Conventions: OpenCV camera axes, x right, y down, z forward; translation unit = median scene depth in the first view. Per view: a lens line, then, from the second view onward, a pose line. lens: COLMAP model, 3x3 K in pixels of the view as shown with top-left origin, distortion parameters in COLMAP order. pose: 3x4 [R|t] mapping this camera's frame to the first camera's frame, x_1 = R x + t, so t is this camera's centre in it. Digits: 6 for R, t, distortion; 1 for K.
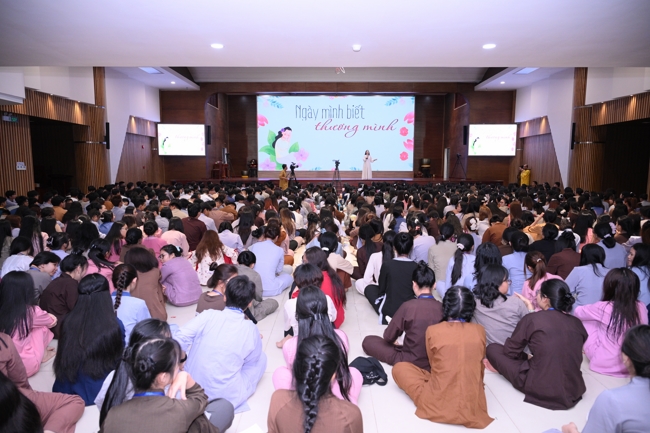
lens RADIAL K [[445.6, 0, 326.6], [0, 445.6, 223.2], [0, 0, 1]] dist [0.001187, -0.001846]
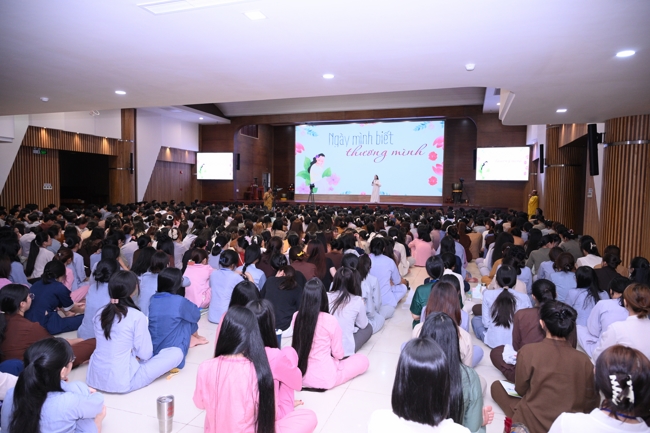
lens RADIAL K [[445.6, 0, 323.0], [0, 445.6, 217.6], [0, 0, 1]] dist [0.001187, -0.001846]
pose [[0.948991, 0.029340, -0.313936, 0.302680], [-0.050406, 0.996973, -0.059196, 0.000568], [0.311248, 0.072001, 0.947597, 0.000905]]
